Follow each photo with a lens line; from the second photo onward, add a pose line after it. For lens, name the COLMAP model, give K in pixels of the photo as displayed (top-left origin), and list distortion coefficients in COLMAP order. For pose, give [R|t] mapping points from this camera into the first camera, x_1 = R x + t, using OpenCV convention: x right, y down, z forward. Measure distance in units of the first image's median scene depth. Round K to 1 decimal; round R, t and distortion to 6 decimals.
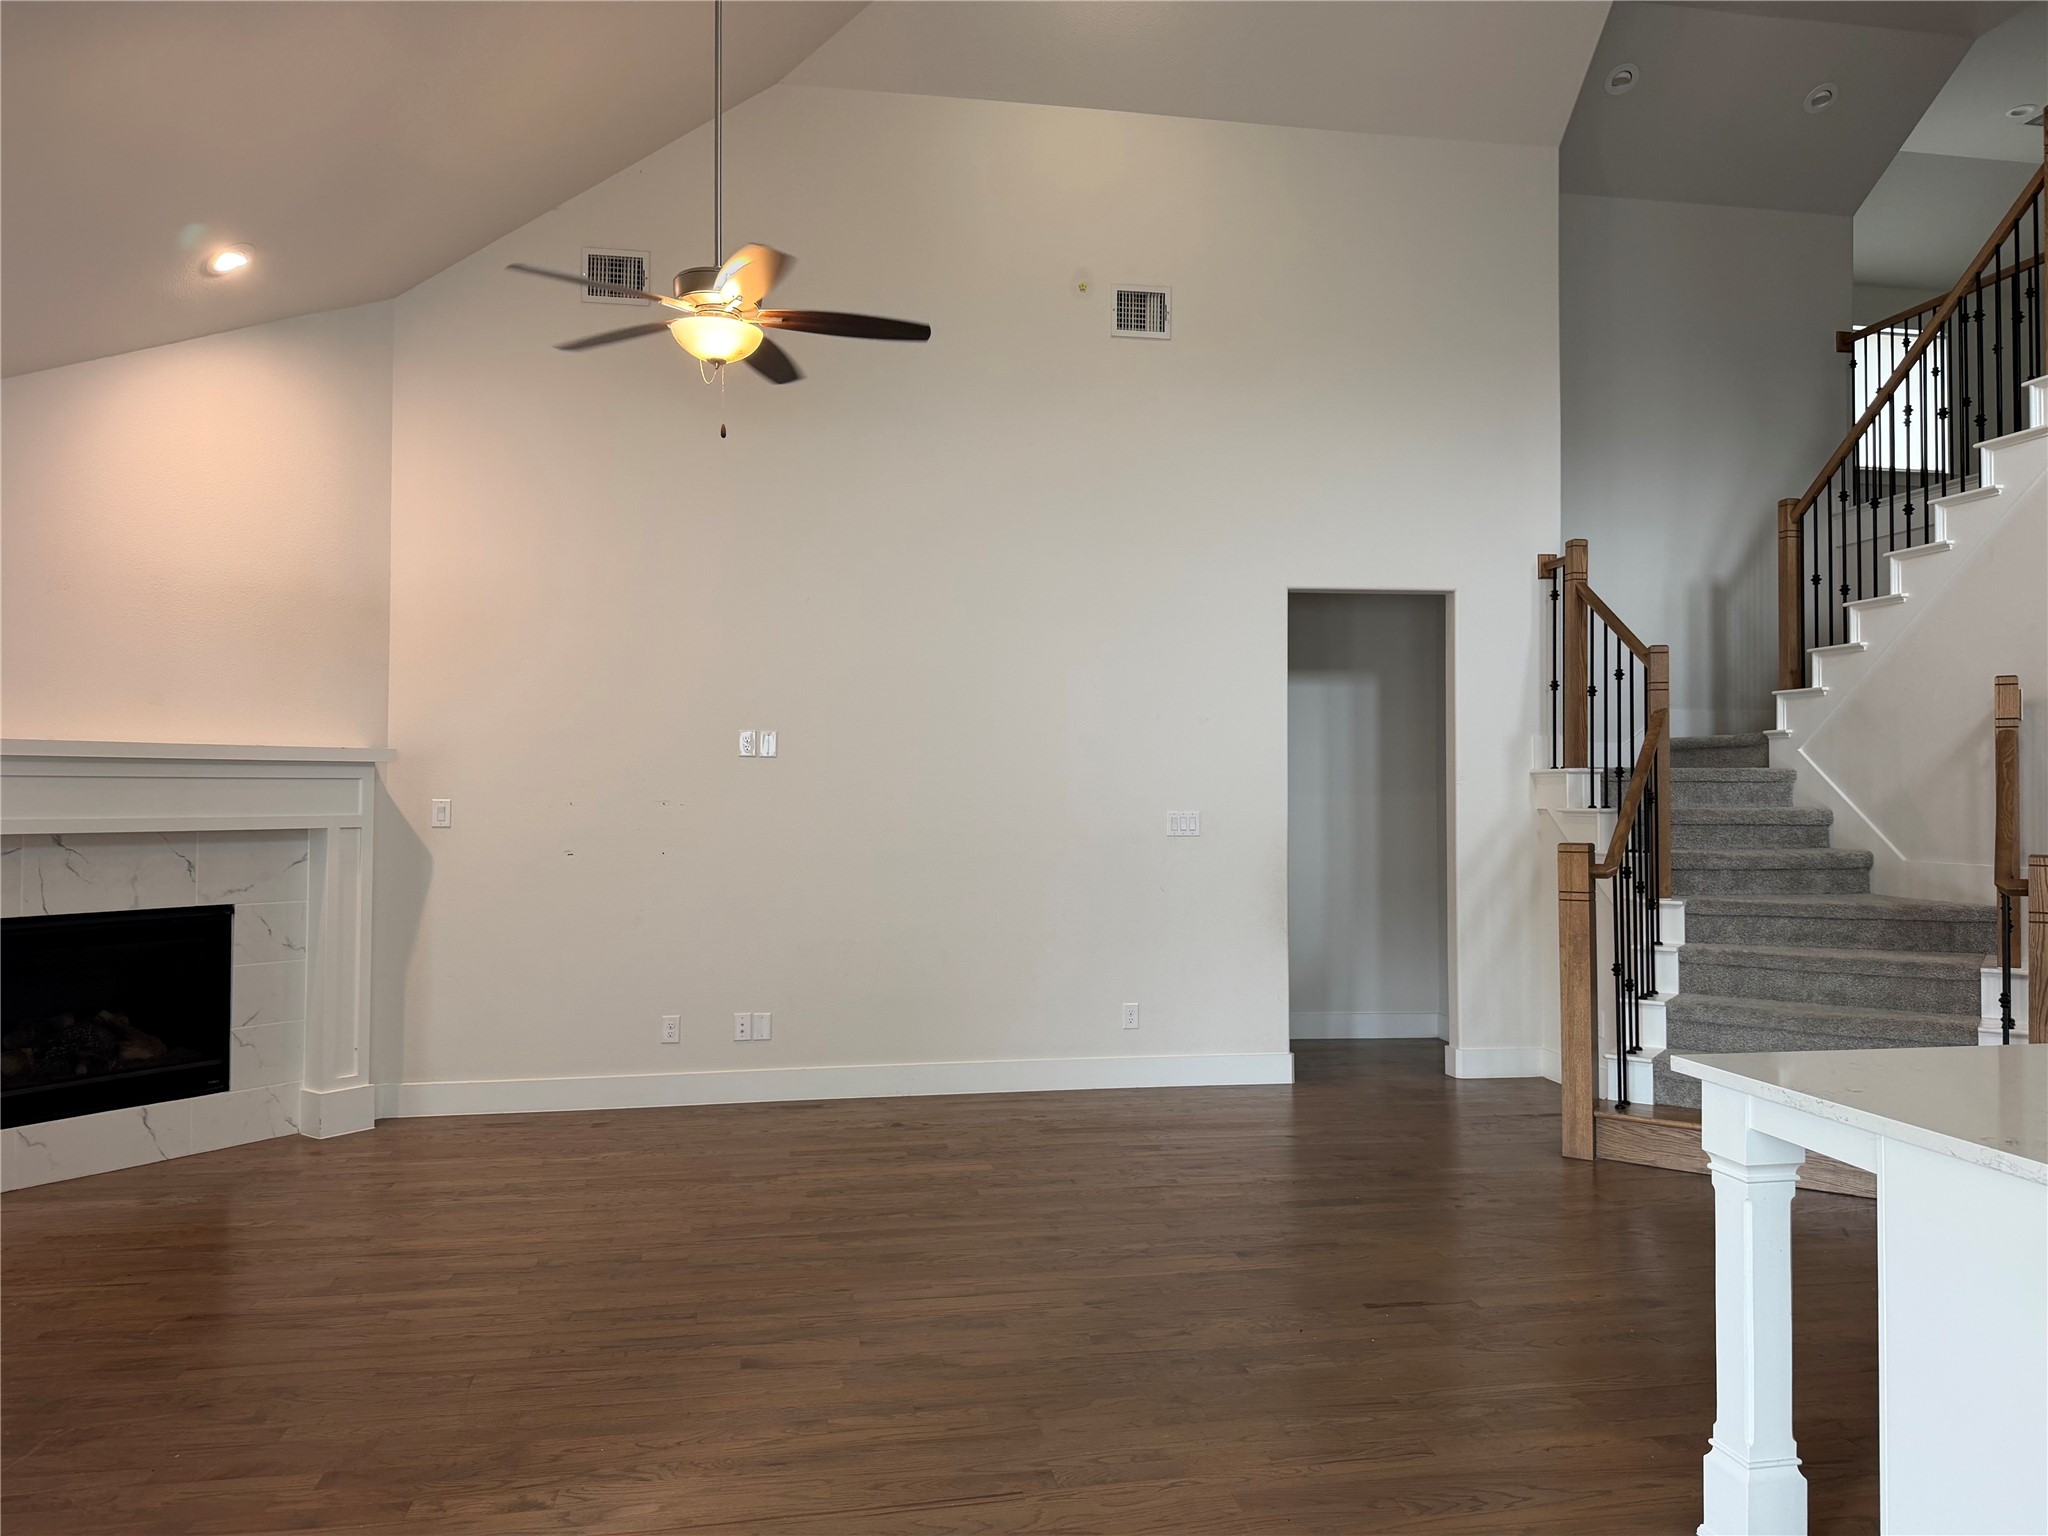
lens RADIAL K [[1430.6, 0, 1032.4], [0, 1430.6, 761.7], [0, 0, 1]] dist [0.027400, -0.041745]
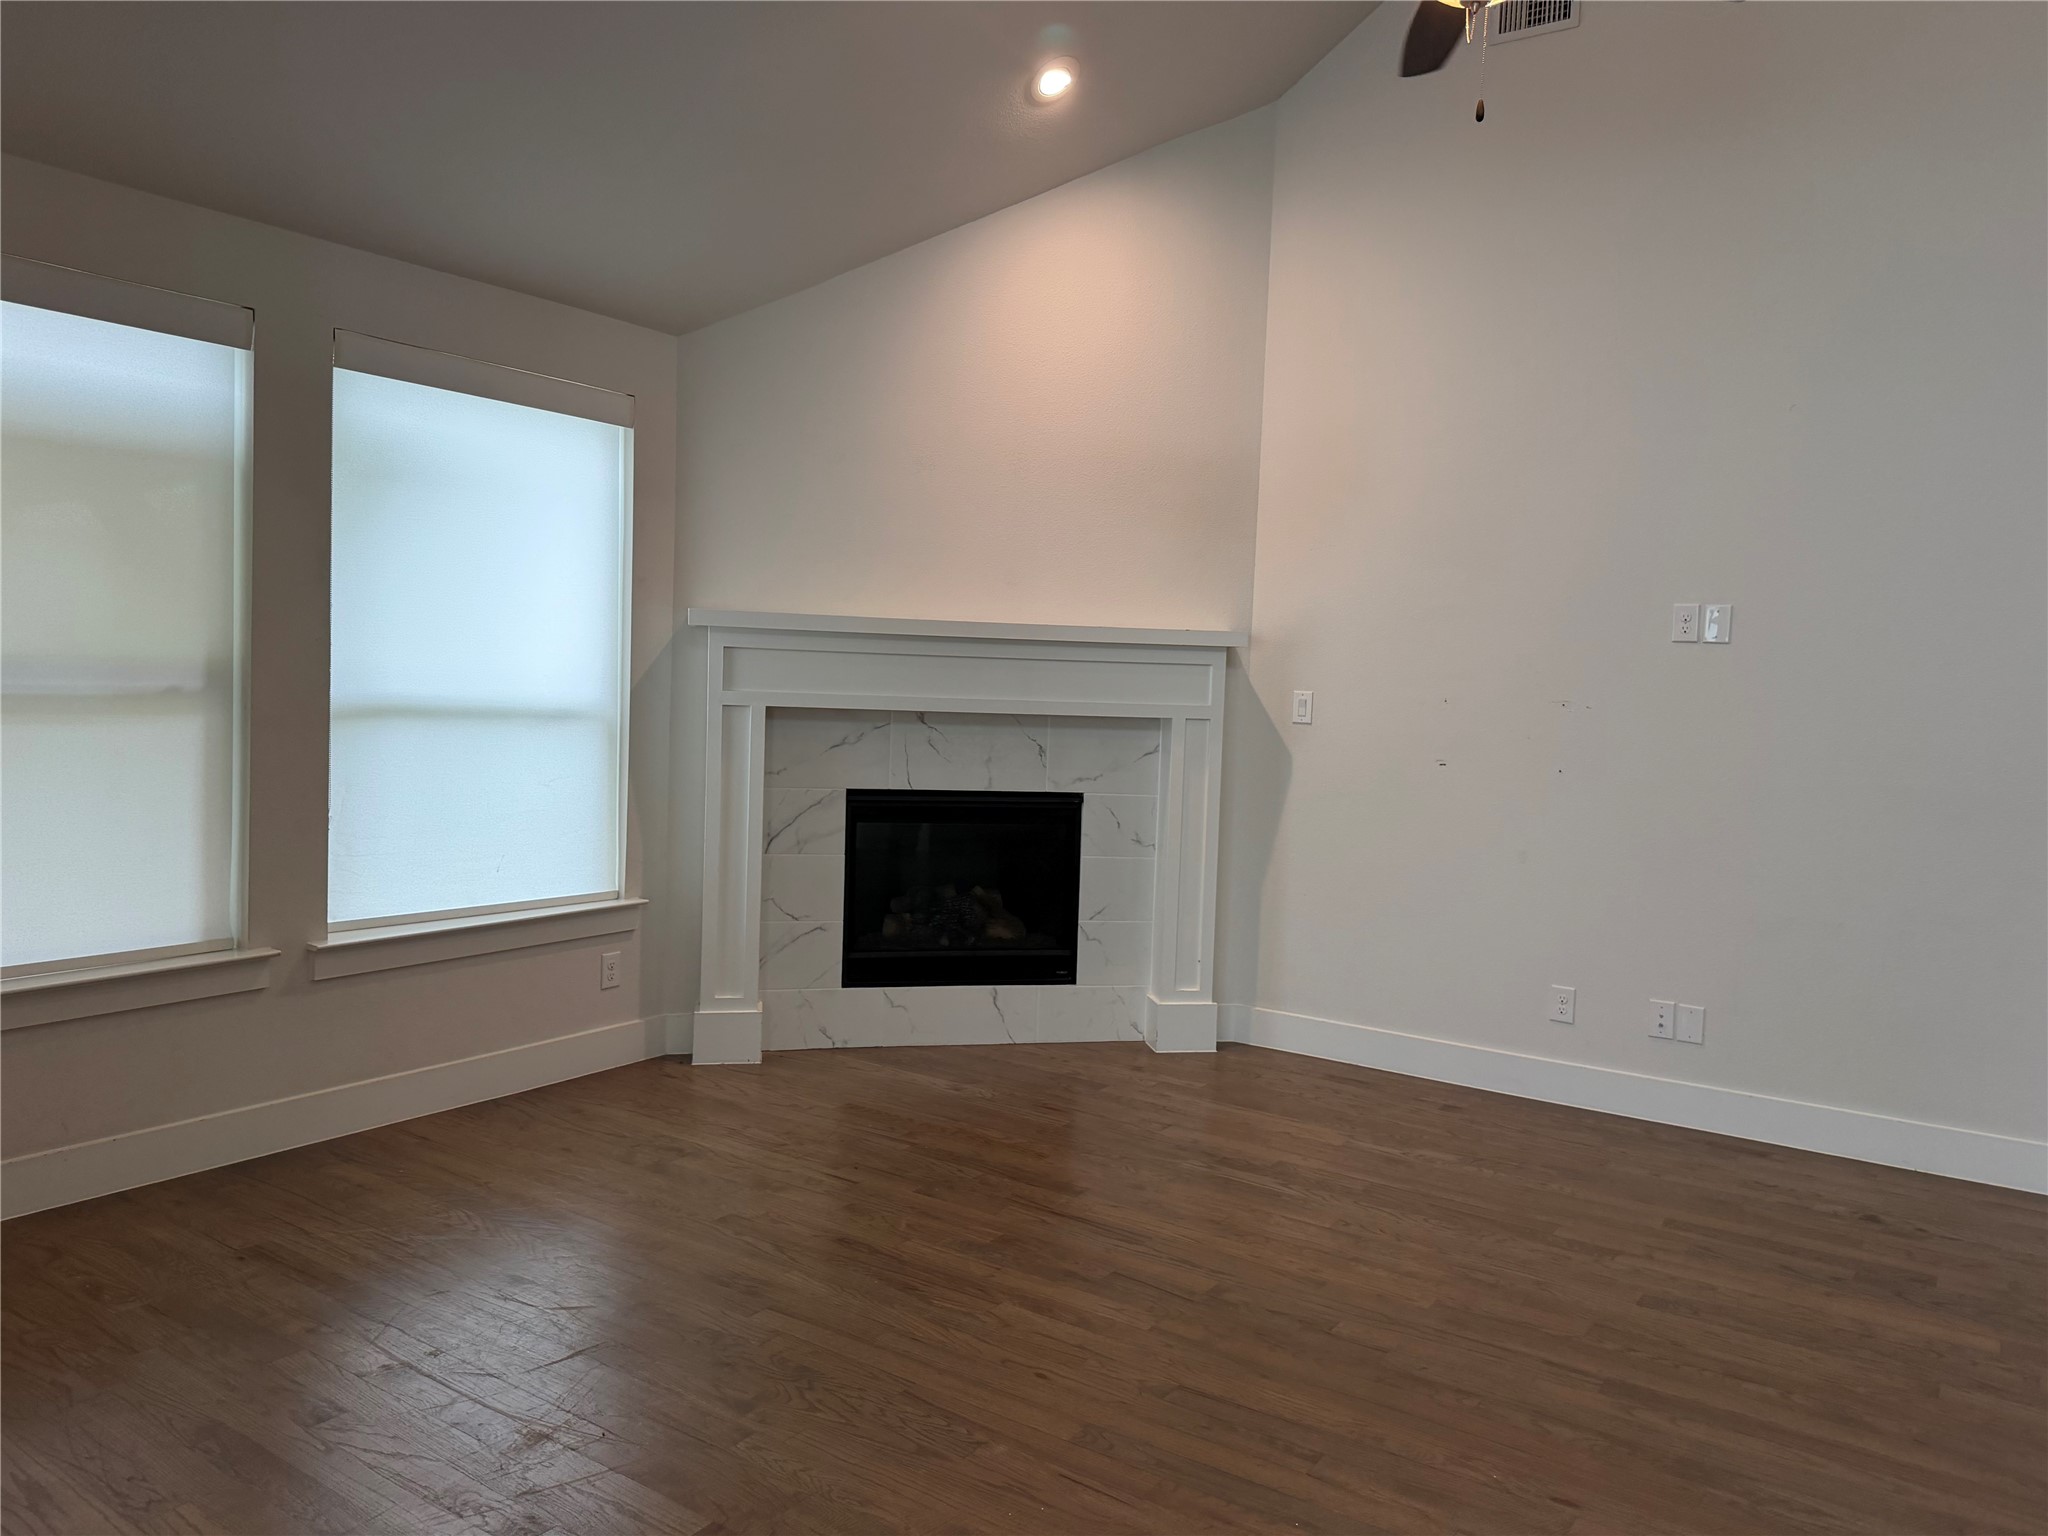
lens RADIAL K [[1430.6, 0, 1032.4], [0, 1430.6, 761.7], [0, 0, 1]] dist [0.027400, -0.041745]
pose [[0.702593, 0.070286, -0.708112, 0.094258], [-0.017735, 0.996531, 0.081316, 0.001684], [0.711371, -0.044574, 0.701402, 0.316279]]
